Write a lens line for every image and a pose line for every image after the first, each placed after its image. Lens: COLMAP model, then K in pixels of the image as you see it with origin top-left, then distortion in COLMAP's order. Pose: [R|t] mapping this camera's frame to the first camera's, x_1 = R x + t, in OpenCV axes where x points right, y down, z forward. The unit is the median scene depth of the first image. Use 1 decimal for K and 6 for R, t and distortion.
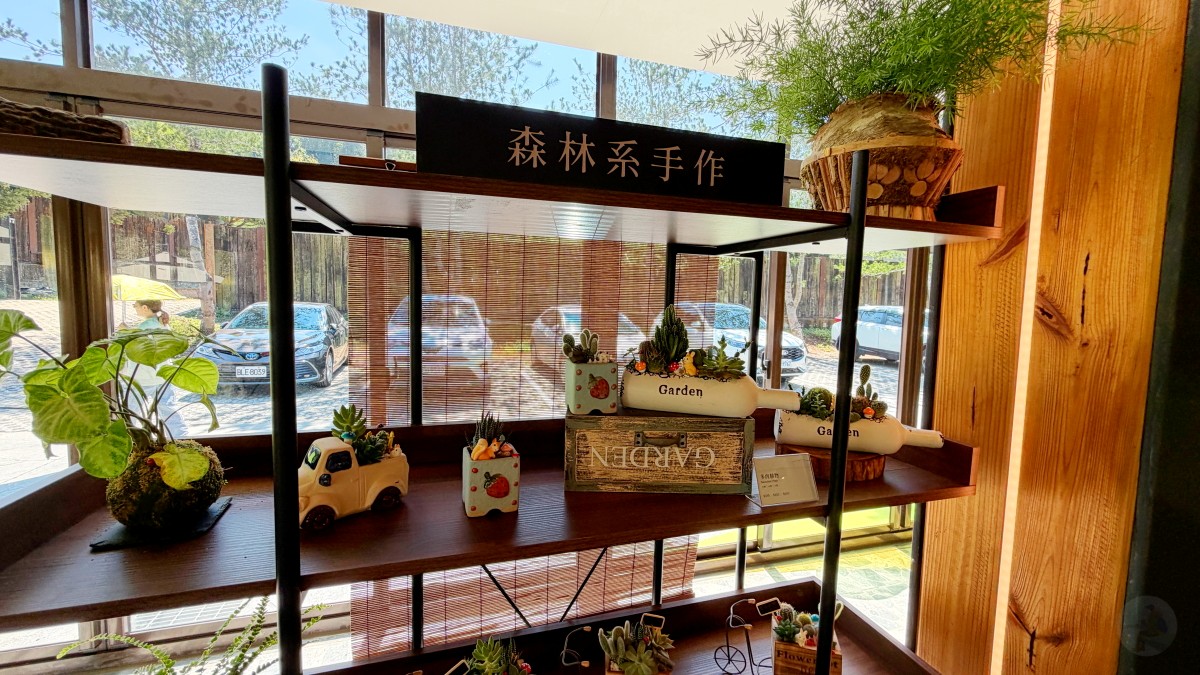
lens RADIAL K [[489.4, 0, 604.7], [0, 489.4, 332.7], [0, 0, 1]] dist [0.001411, 0.000346]
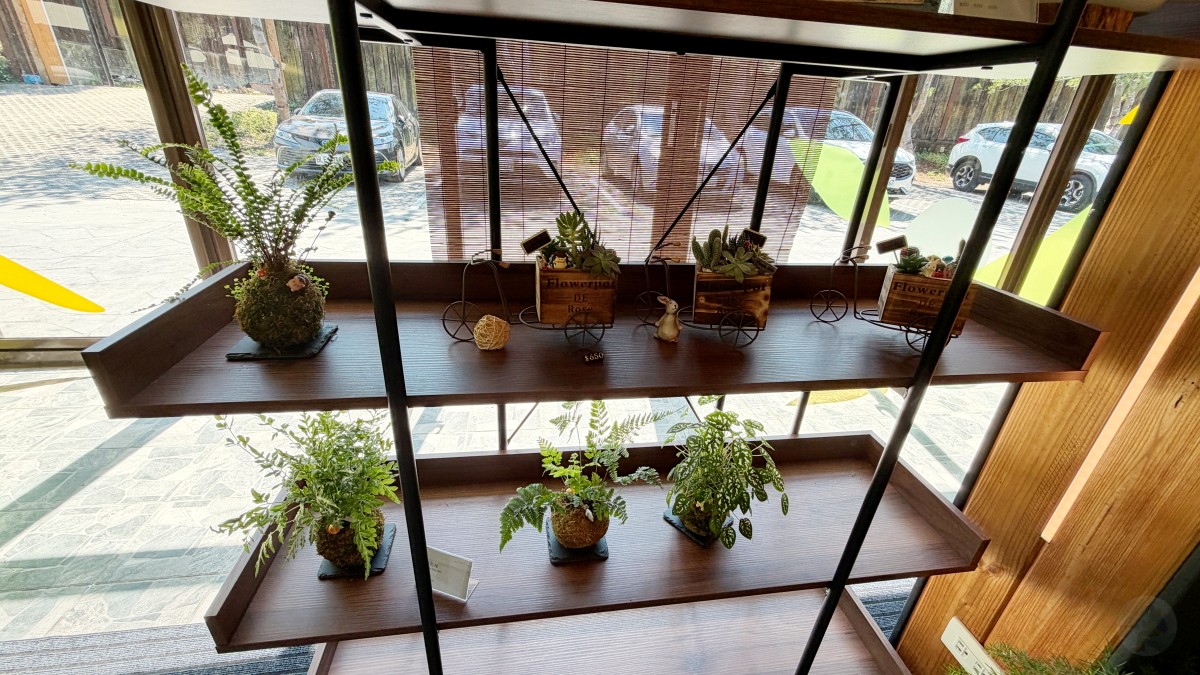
lens RADIAL K [[489.4, 0, 604.7], [0, 489.4, 332.7], [0, 0, 1]] dist [0.001411, 0.000346]
pose [[0.989424, 0.054310, -0.134503, -0.004460], [-0.013423, 0.957564, 0.287908, 0.108054], [0.144431, -0.283057, 0.948166, 0.023330]]
